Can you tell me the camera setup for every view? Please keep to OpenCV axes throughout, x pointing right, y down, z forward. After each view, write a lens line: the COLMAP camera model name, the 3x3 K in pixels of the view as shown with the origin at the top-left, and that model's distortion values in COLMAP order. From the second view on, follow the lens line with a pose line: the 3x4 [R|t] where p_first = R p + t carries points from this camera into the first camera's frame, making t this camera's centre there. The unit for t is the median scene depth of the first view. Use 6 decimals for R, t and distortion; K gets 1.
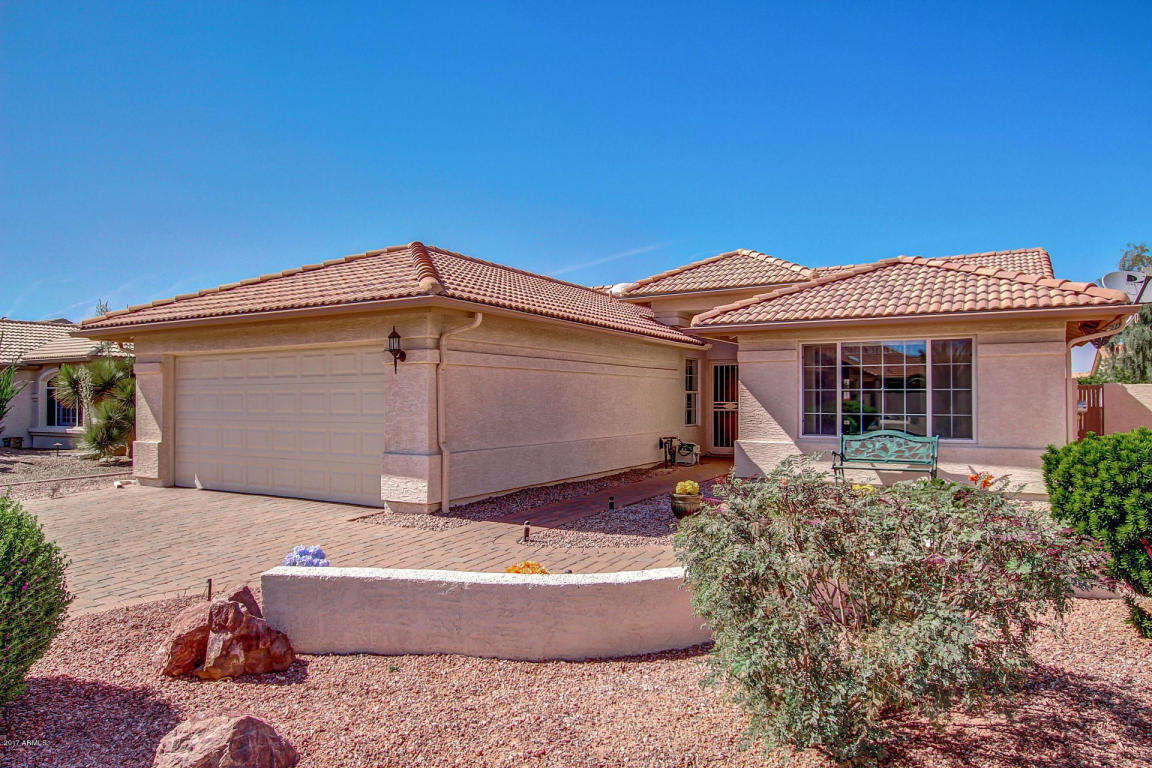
lens RADIAL K [[728.4, 0, 576.0], [0, 728.4, 384.0], [0, 0, 1]] dist [-0.003365, -0.000567]
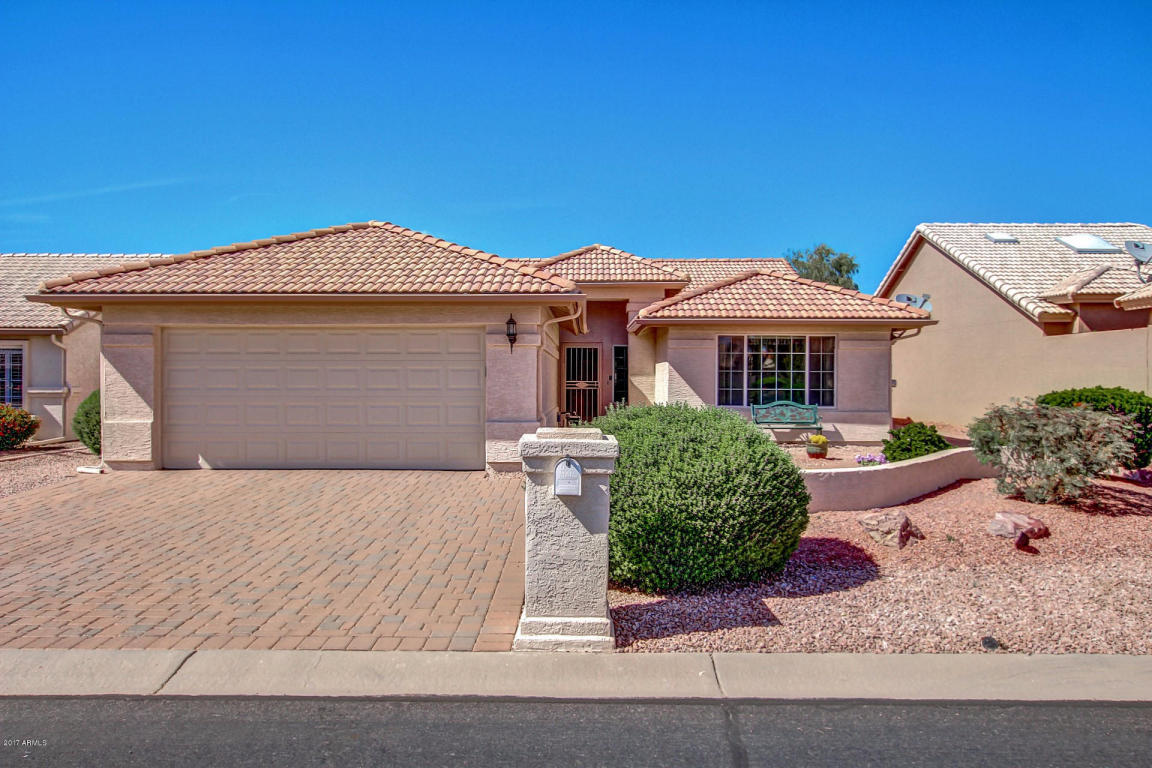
lens RADIAL K [[872.5, 0, 576.0], [0, 872.5, 384.0], [0, 0, 1]] dist [0.006880, 0.001152]
pose [[0.872239, 0.001948, 0.489076, -0.703704], [-0.013447, 0.999710, 0.020000, 0.004149], [-0.488894, -0.024022, 0.872012, -0.241924]]
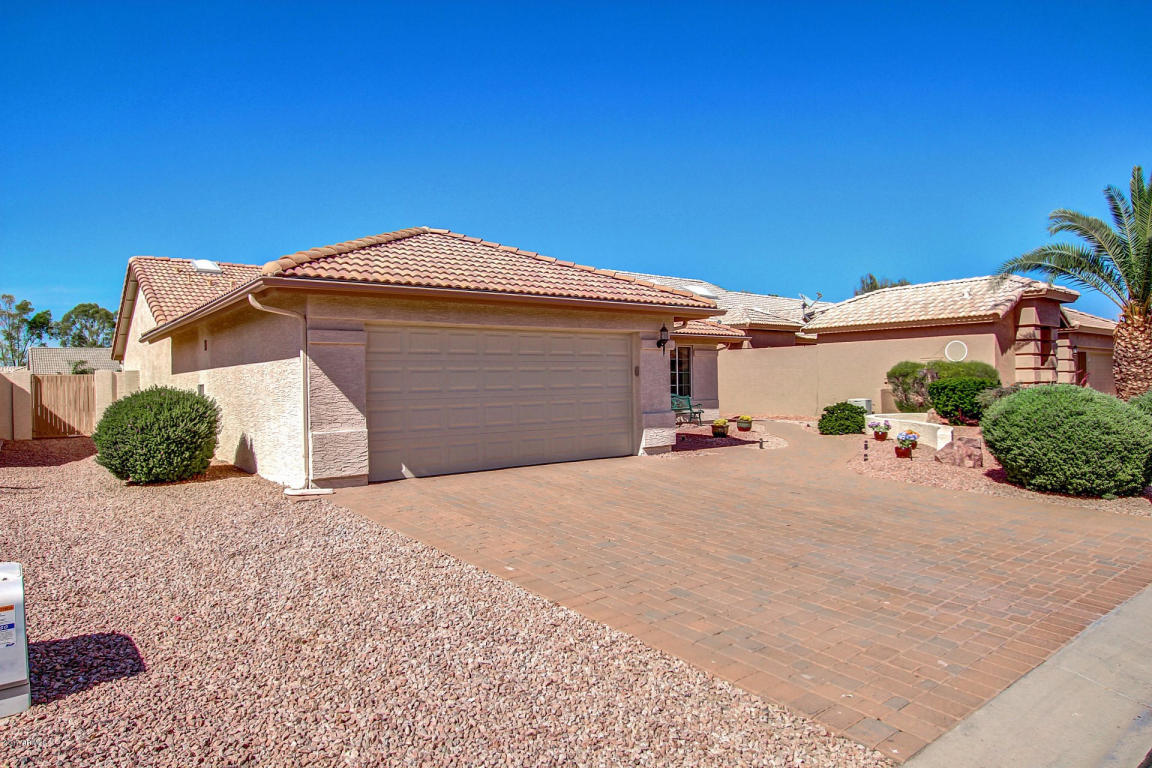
lens RADIAL K [[704.1, 0, 576.0], [0, 704.1, 384.0], [0, 0, 1]] dist [-0.000251, -0.000011]
pose [[0.366670, -0.005616, 0.930334, -1.327283], [-0.001890, 0.999975, 0.006781, 0.025849], [-0.930349, -0.004245, 0.366650, 0.540061]]
